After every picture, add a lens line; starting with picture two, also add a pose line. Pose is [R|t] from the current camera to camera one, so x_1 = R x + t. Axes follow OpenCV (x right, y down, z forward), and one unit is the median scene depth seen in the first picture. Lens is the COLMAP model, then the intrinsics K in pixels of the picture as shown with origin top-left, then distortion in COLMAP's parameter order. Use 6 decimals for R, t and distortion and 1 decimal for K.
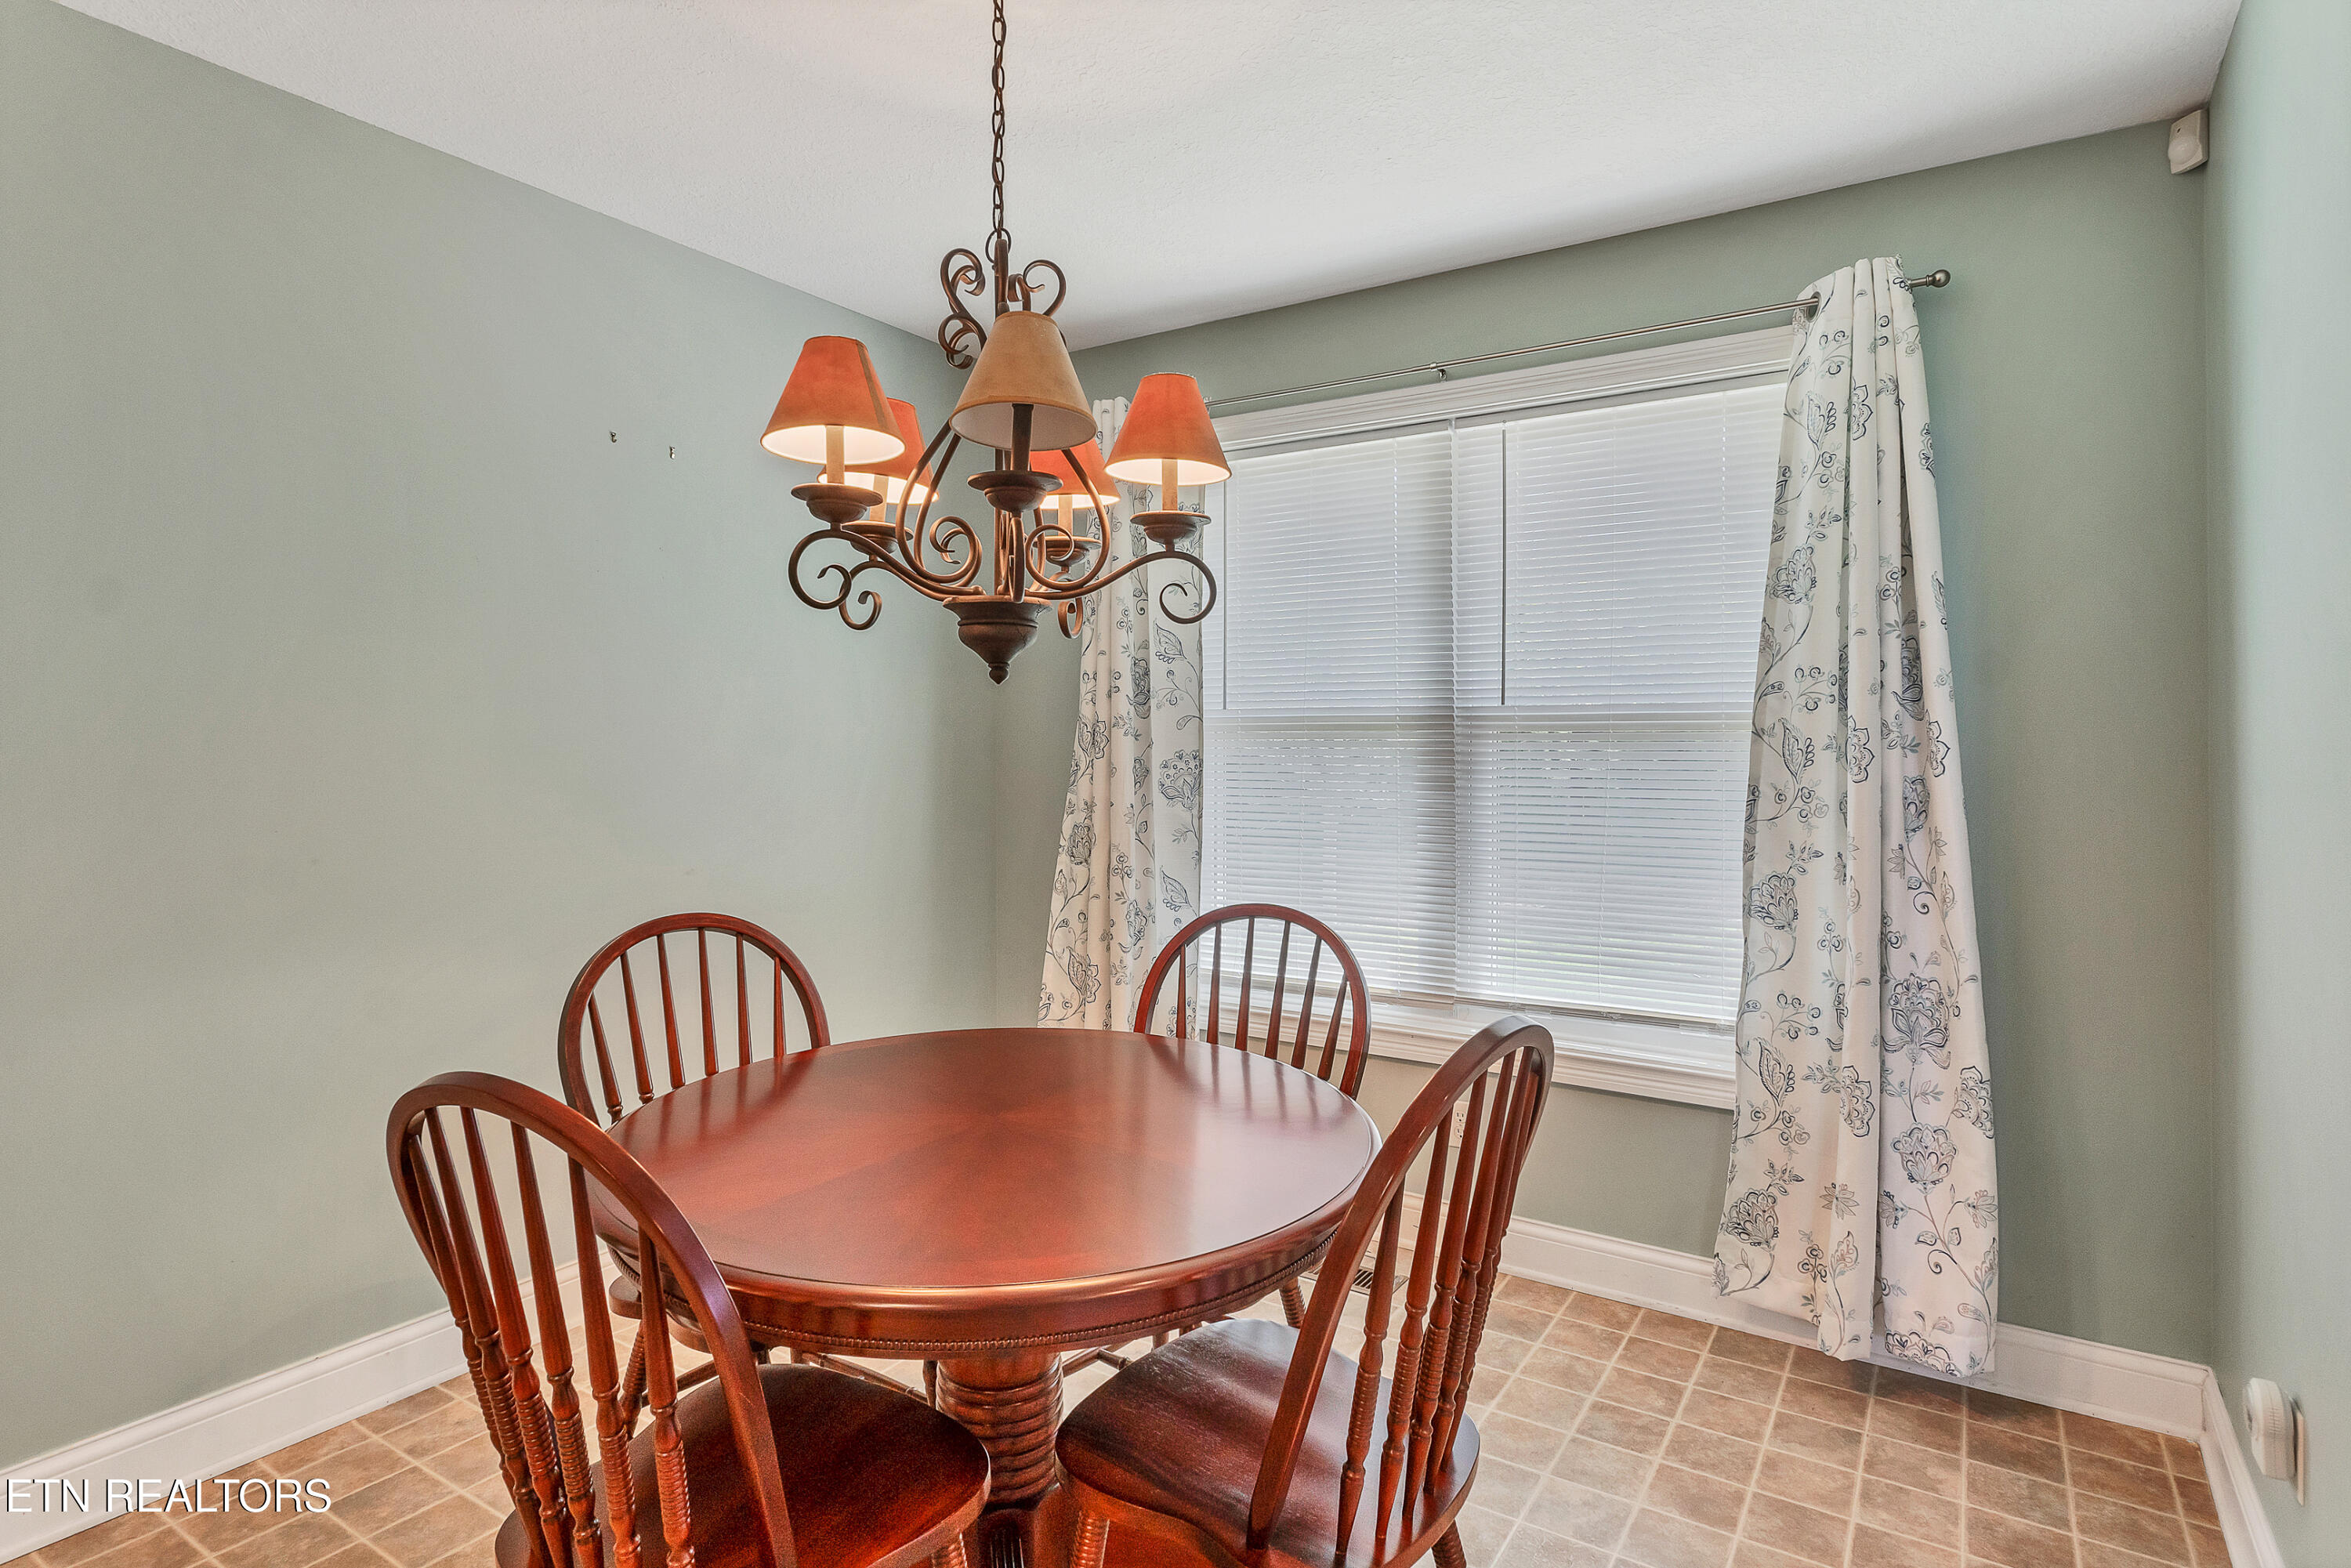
lens RADIAL K [[1249.4, 0, 1185.5], [0, 1249.4, 751.2], [0, 0, 1]] dist [-0.002931, -0.001156]
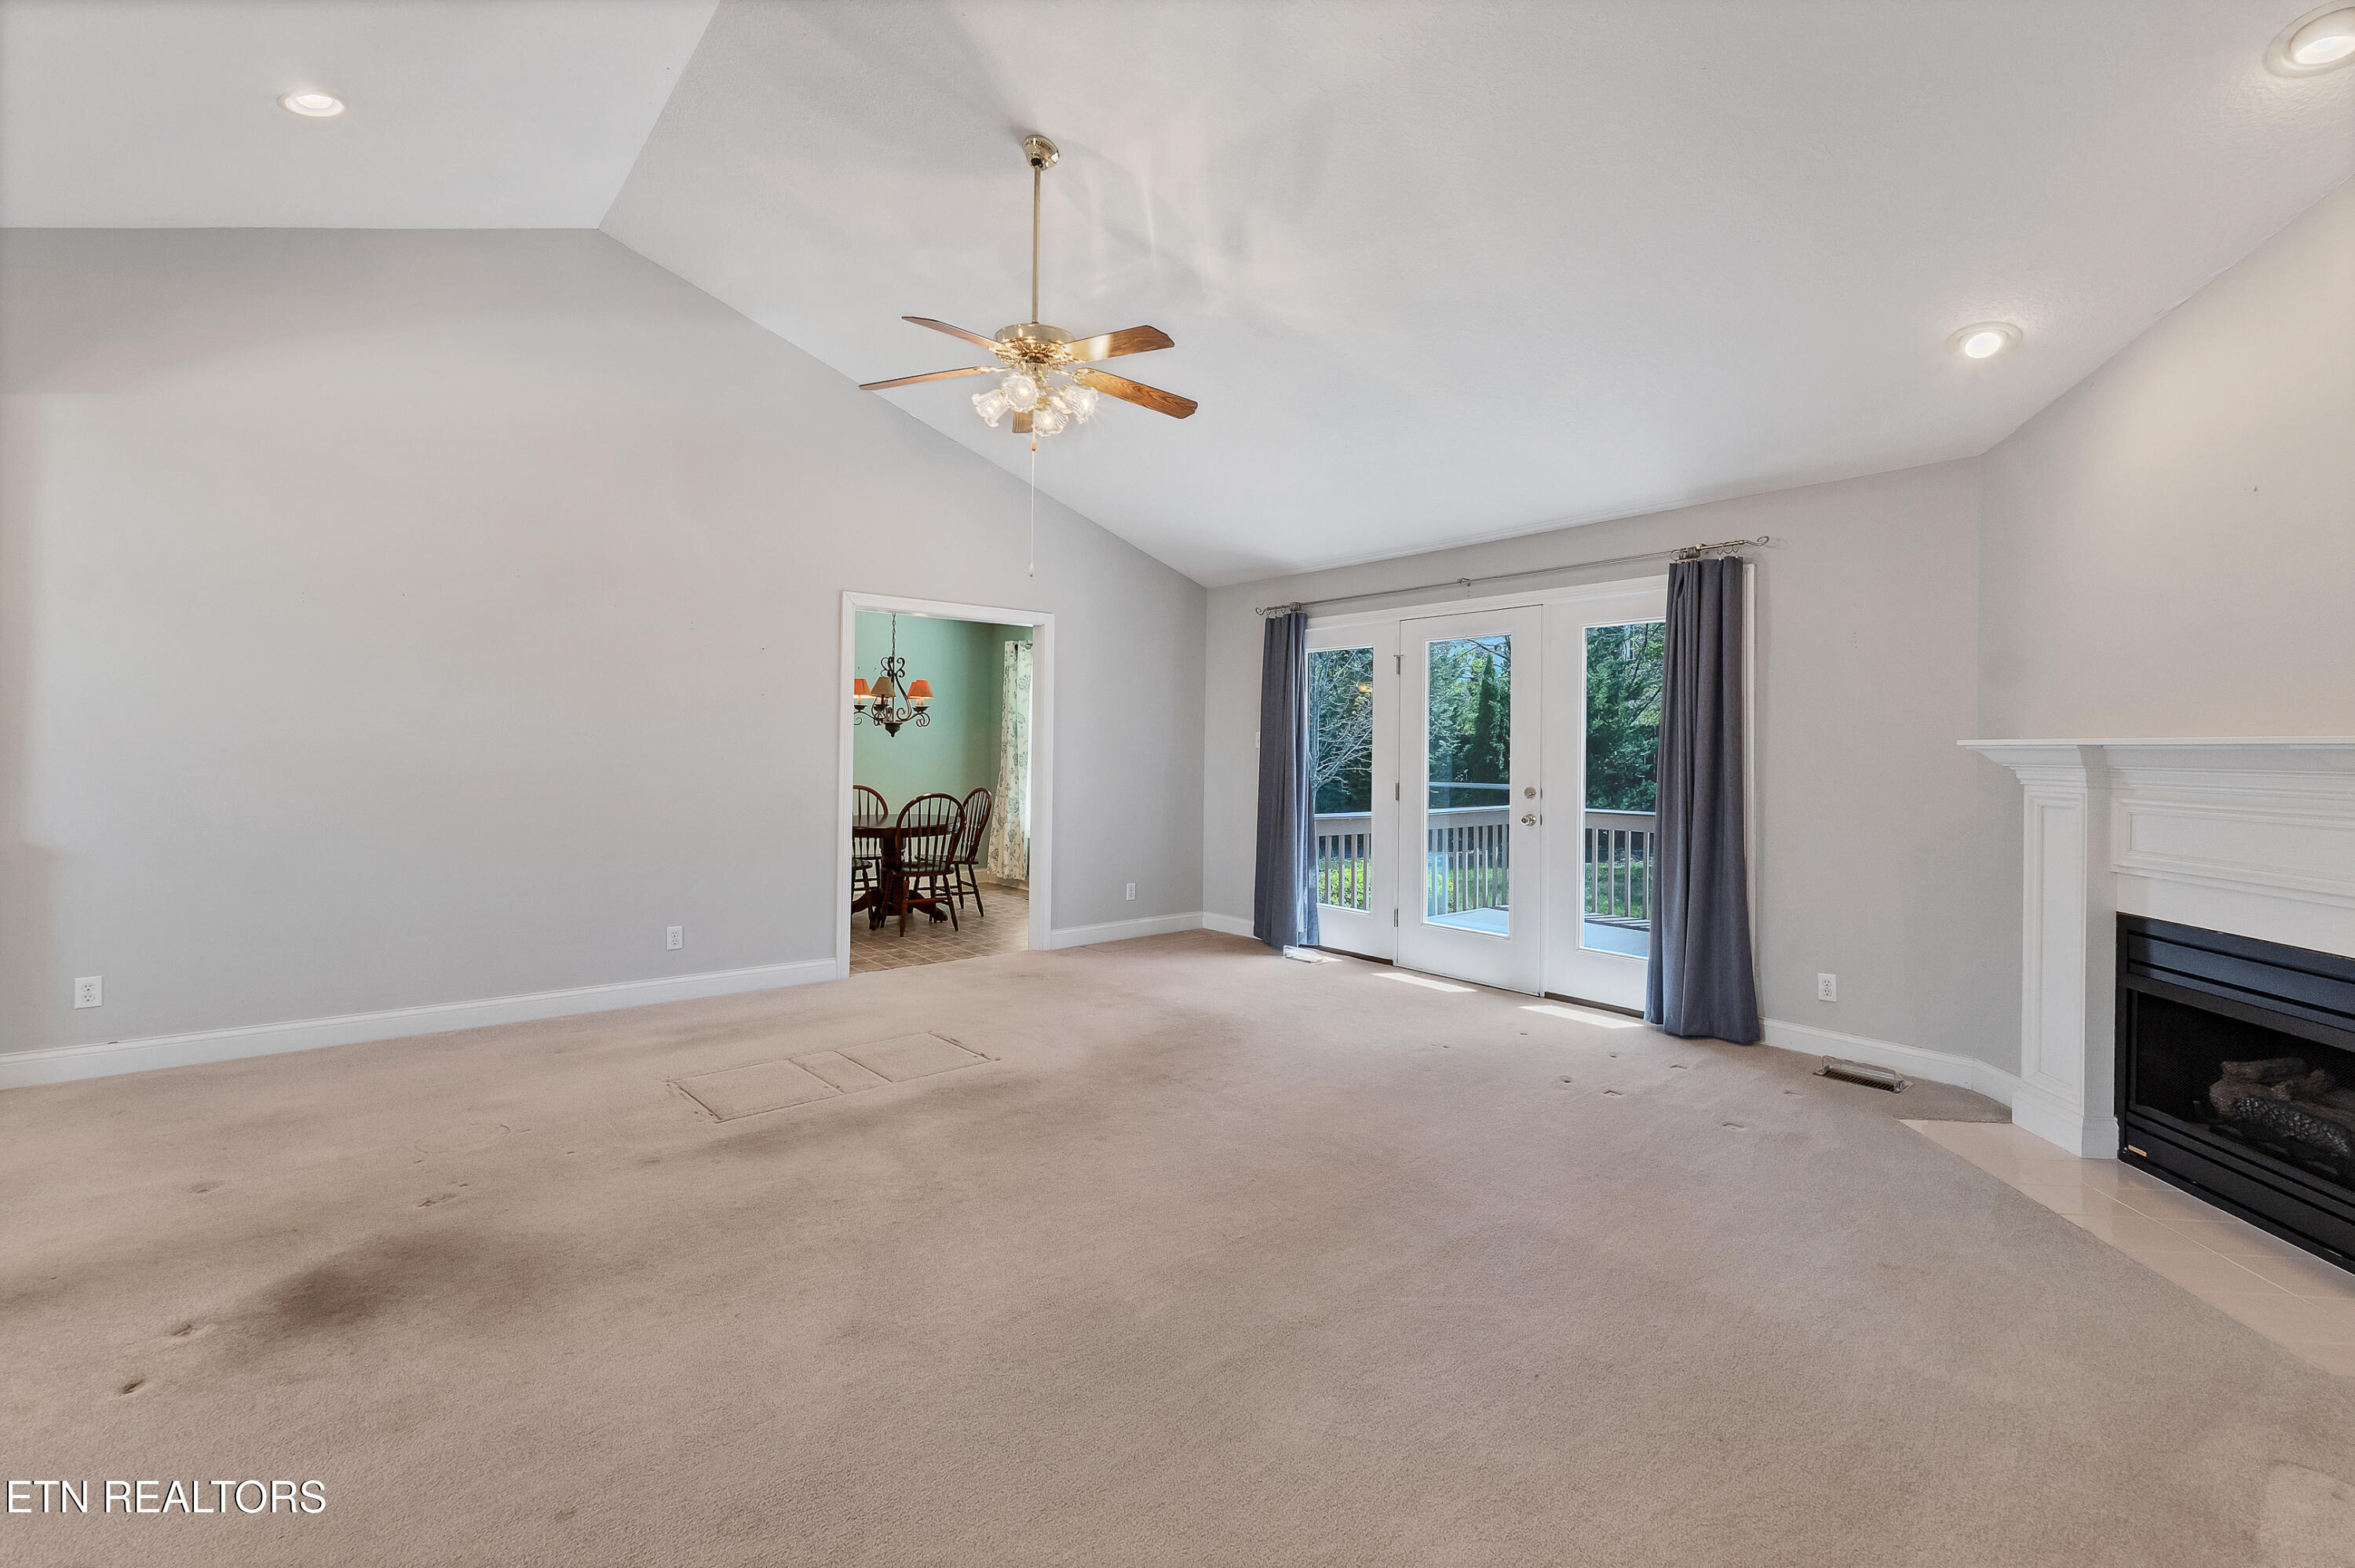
lens RADIAL K [[1027.6, 0, 1181.8], [0, 1027.6, 742.7], [0, 0, 1]] dist [-0.001221, 0.000083]
pose [[0.955303, 0.008584, -0.295504, 1.283261], [-0.011281, 0.999909, -0.007423, -0.007664], [0.295414, 0.010424, 0.955313, -1.556703]]
